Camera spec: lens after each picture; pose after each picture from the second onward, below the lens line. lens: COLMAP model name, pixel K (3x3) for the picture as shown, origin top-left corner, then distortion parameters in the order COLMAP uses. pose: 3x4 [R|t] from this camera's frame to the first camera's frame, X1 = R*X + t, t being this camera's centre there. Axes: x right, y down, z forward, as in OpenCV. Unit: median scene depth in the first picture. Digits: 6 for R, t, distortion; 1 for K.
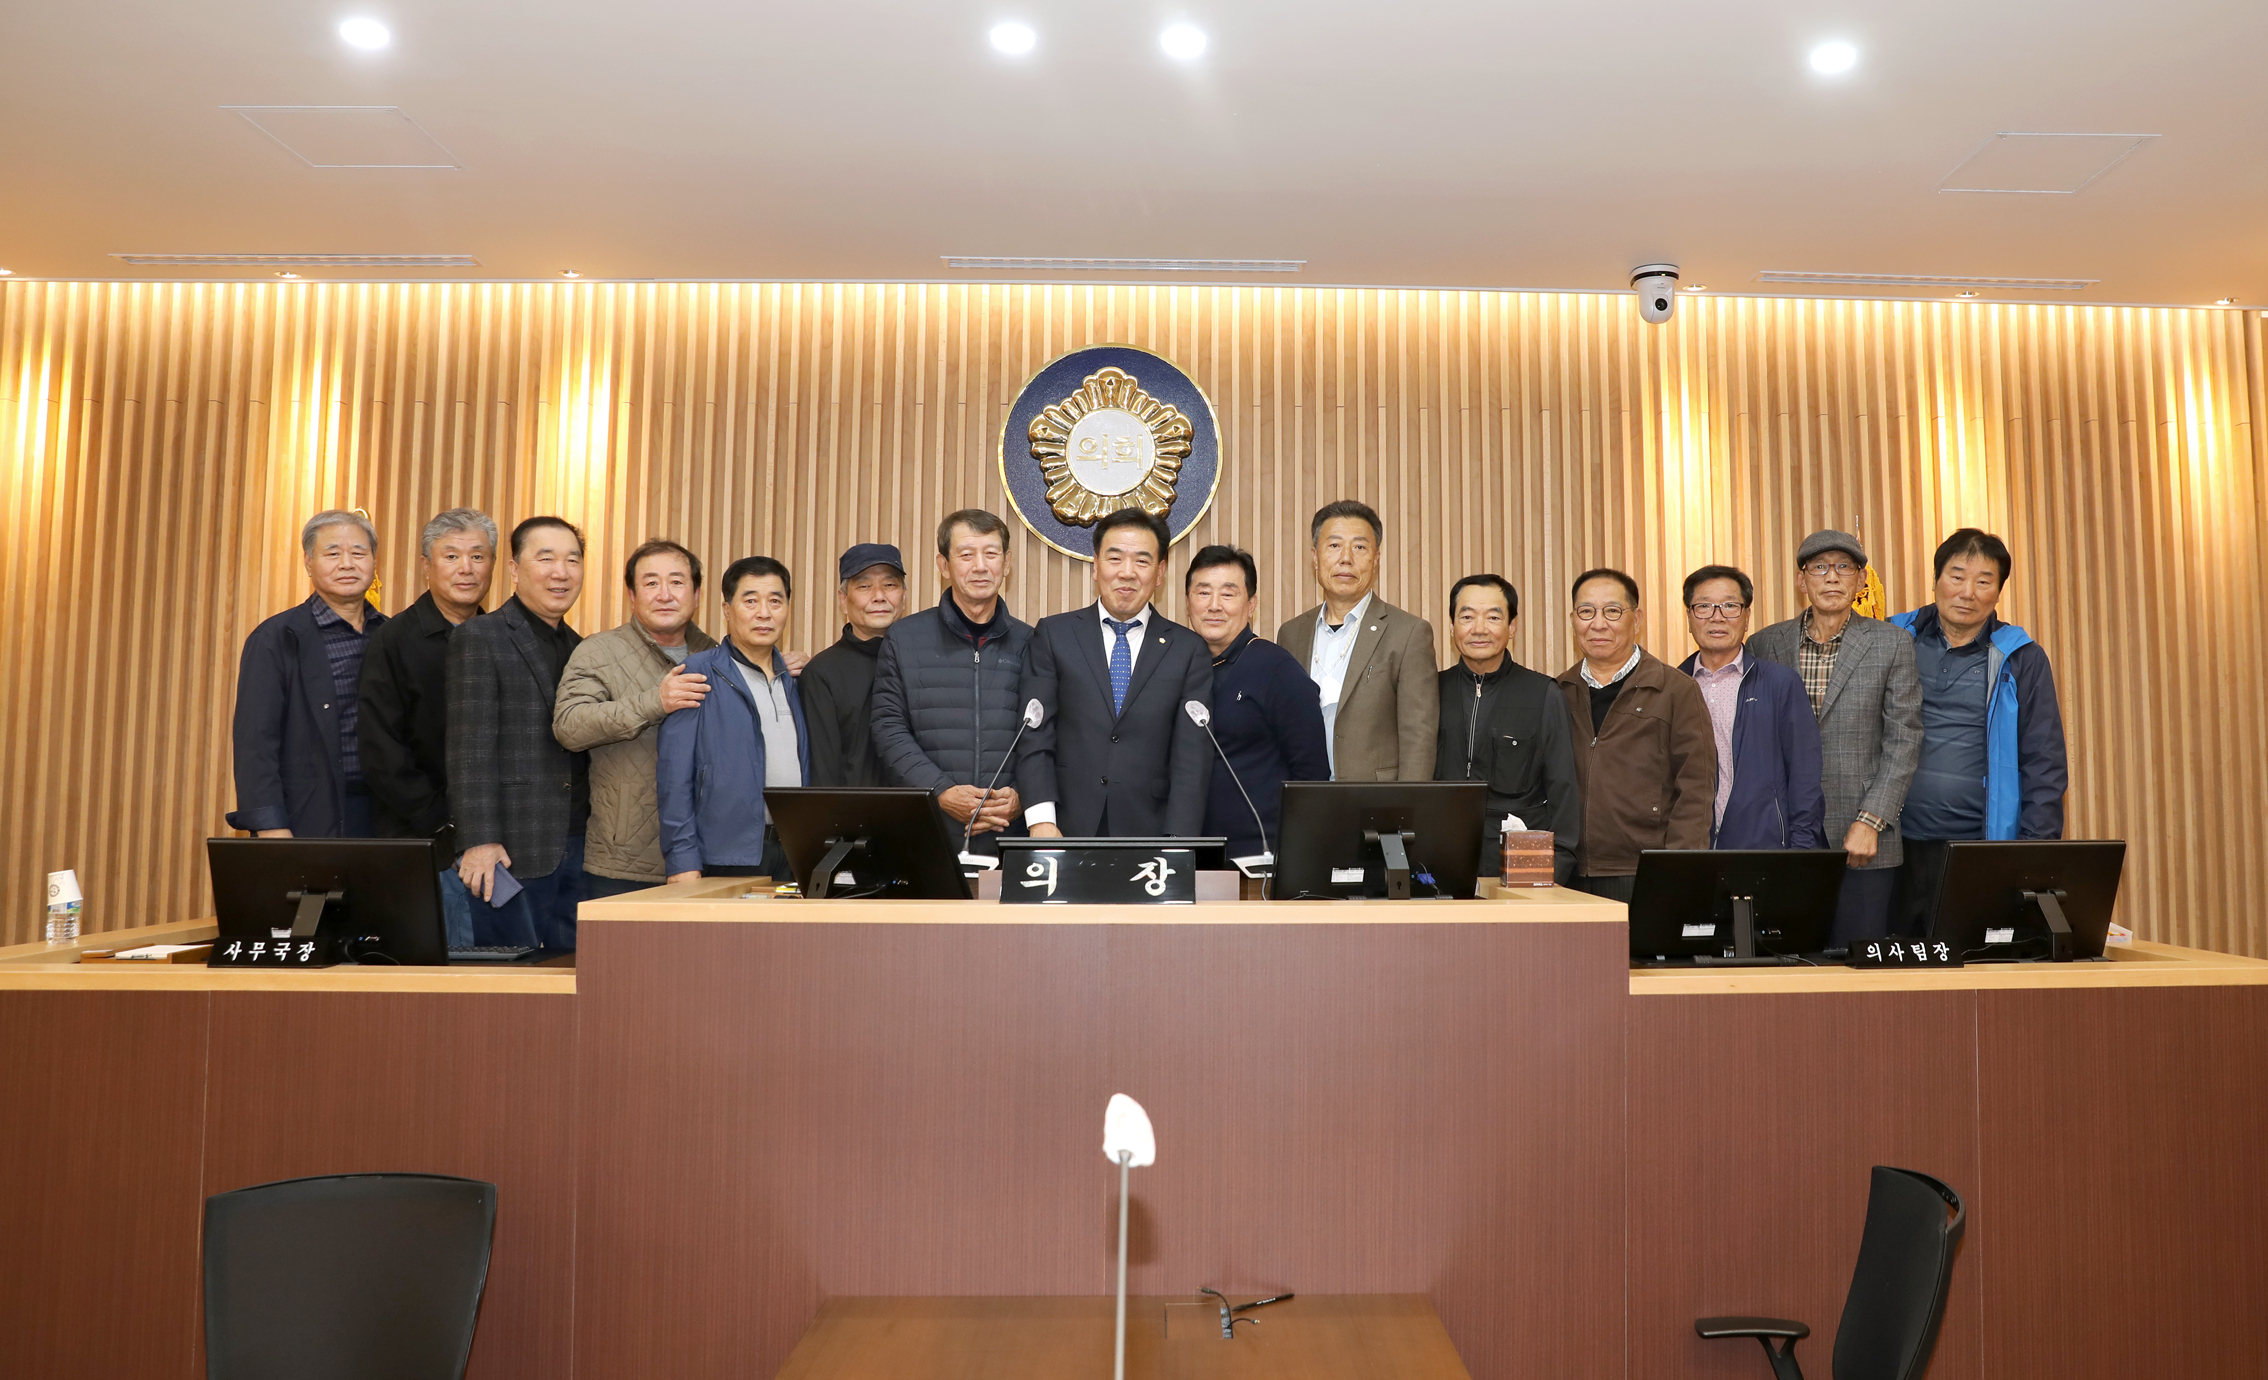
lens RADIAL K [[1399.3, 0, 1204.7], [0, 1399.3, 668.6], [0, 0, 1]] dist [-0.036946, 0.005373]
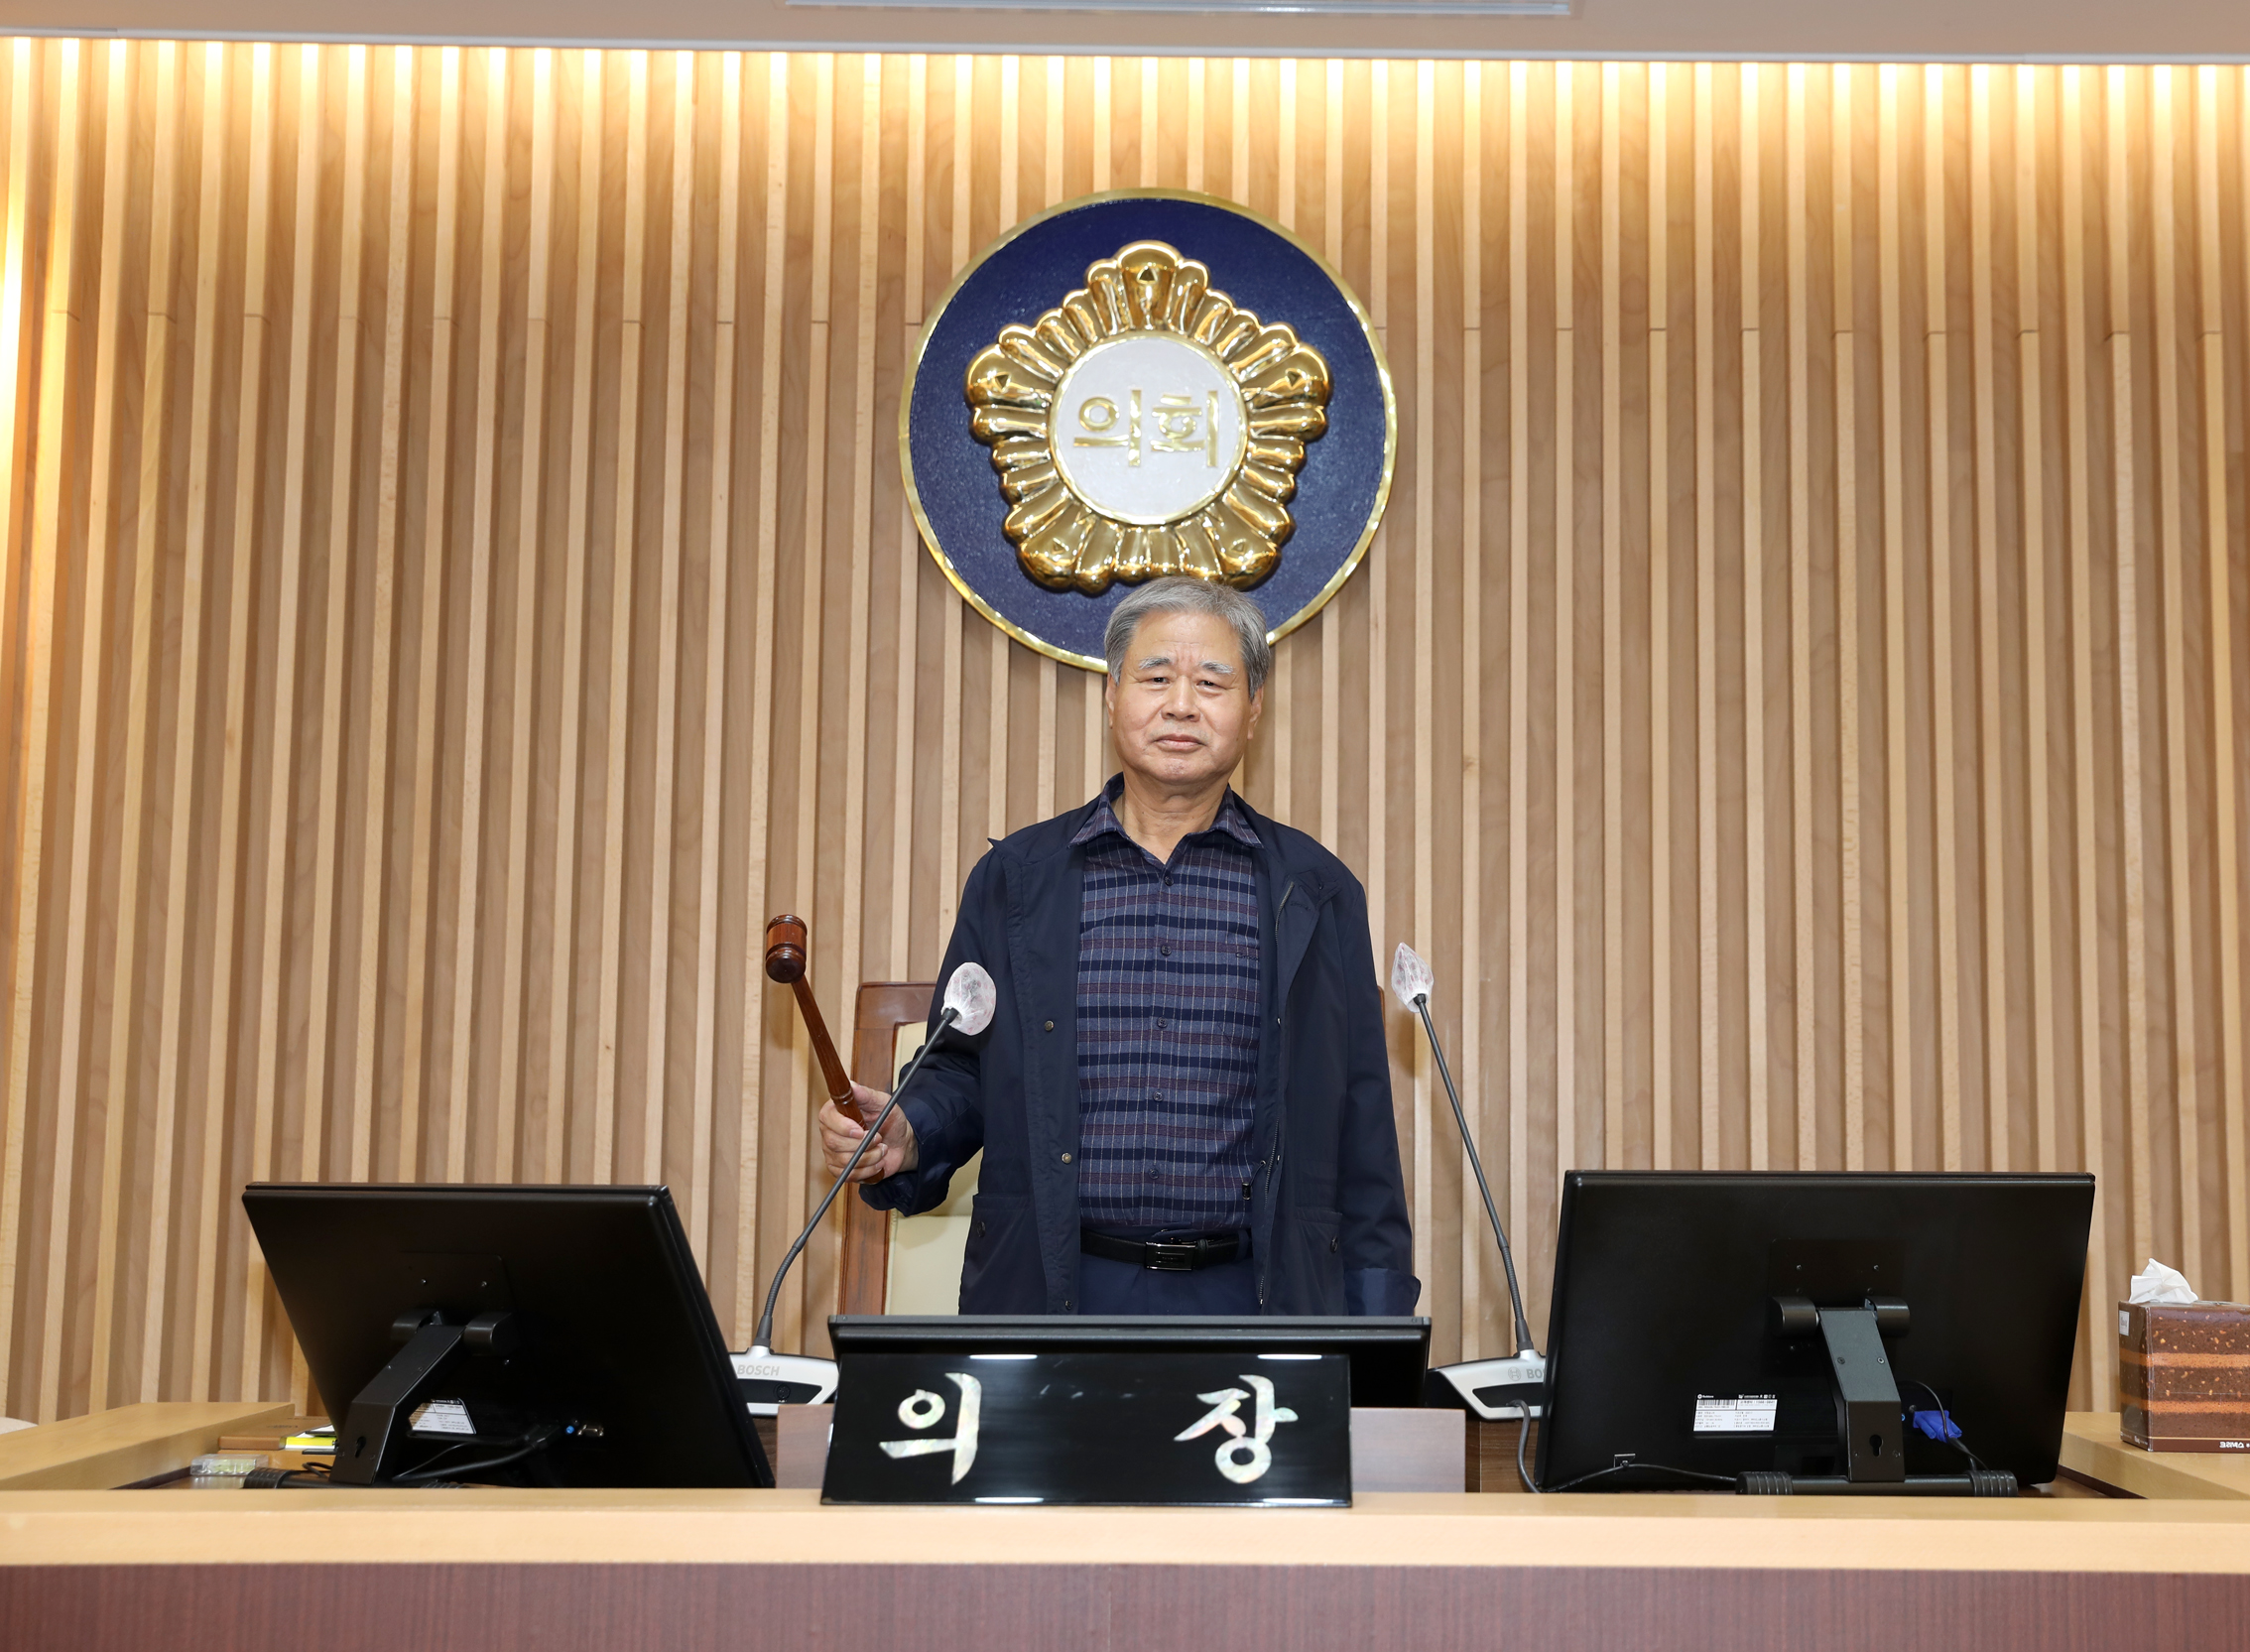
lens RADIAL K [[3038.5, 0, 1290.5], [0, 3038.5, 784.4], [0, 0, 1]] dist [0.058724, 0.000000]
pose [[0.999787, 0.001647, -0.020573, -0.004800], [-0.002533, 0.999068, -0.043101, 0.009233], [0.020483, 0.043144, 0.998859, 0.139831]]
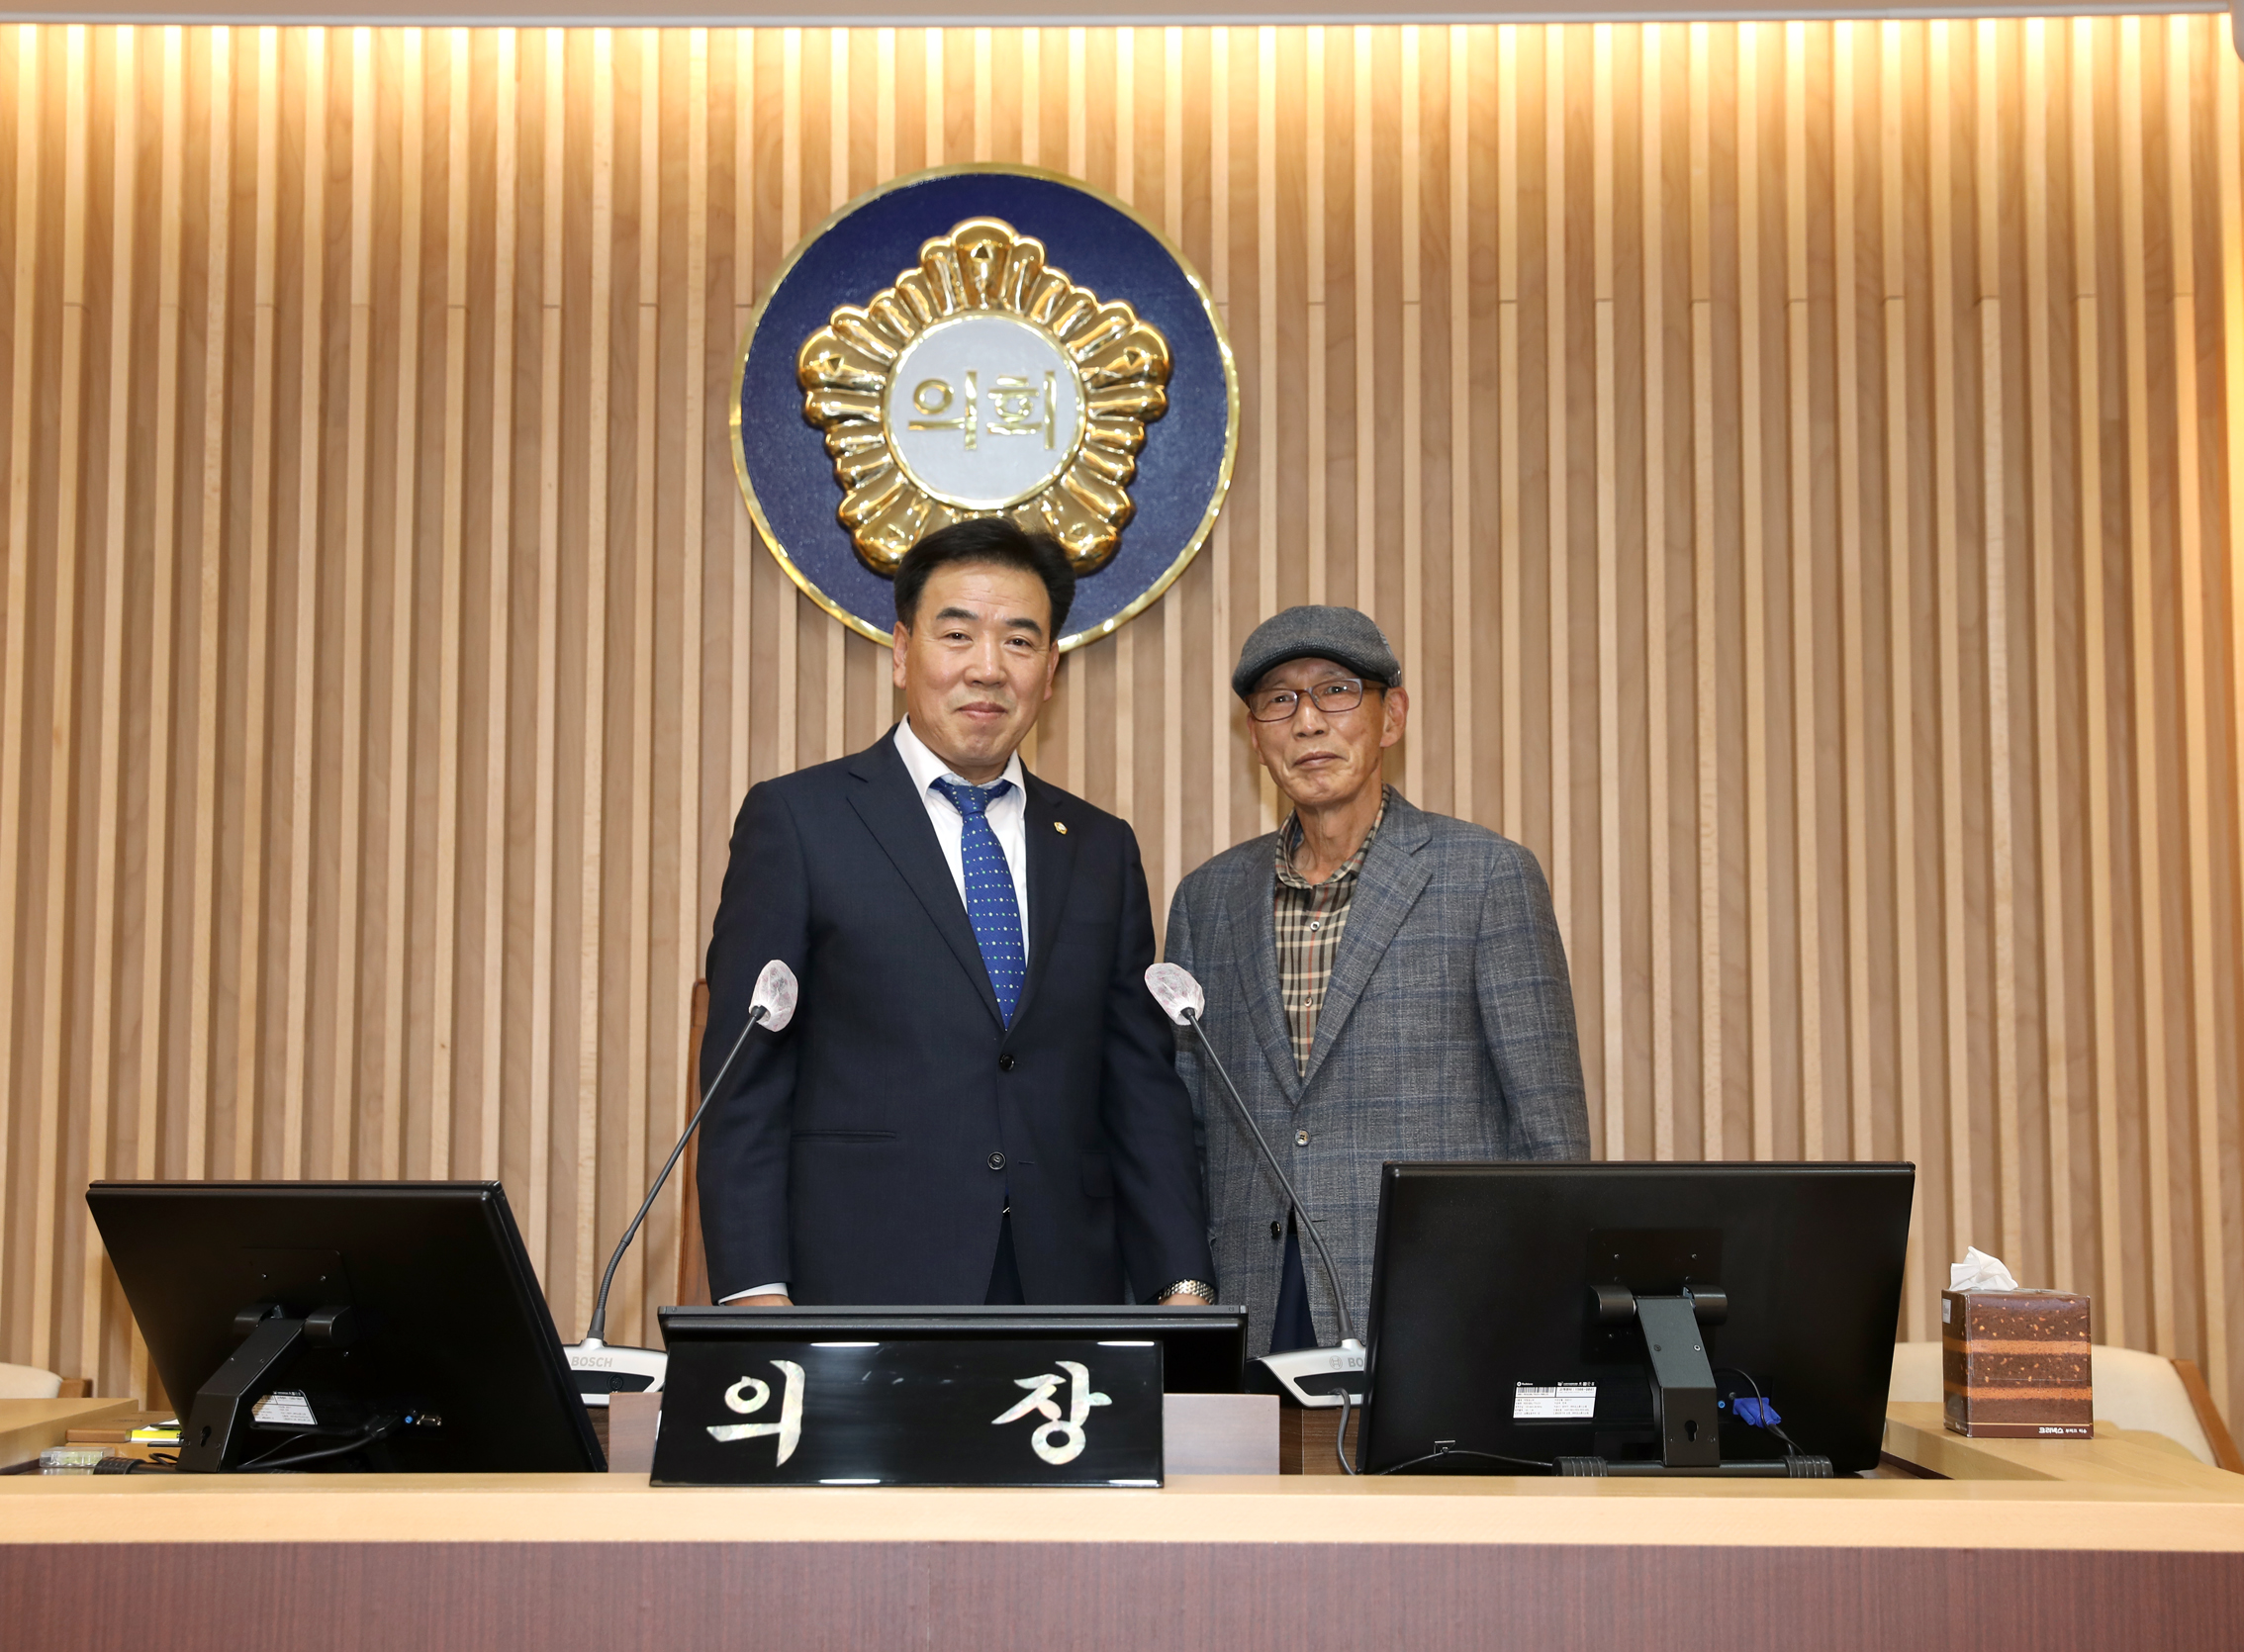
lens RADIAL K [[3117.8, 0, 1062.8], [0, 3117.8, 849.0], [0, 0, 1]] dist [0.083208, 0.000000]
pose [[0.998985, -0.005897, -0.044651, 0.003886], [0.005074, 0.999815, -0.018539, 0.007581], [0.044752, 0.018293, 0.998831, 0.107775]]
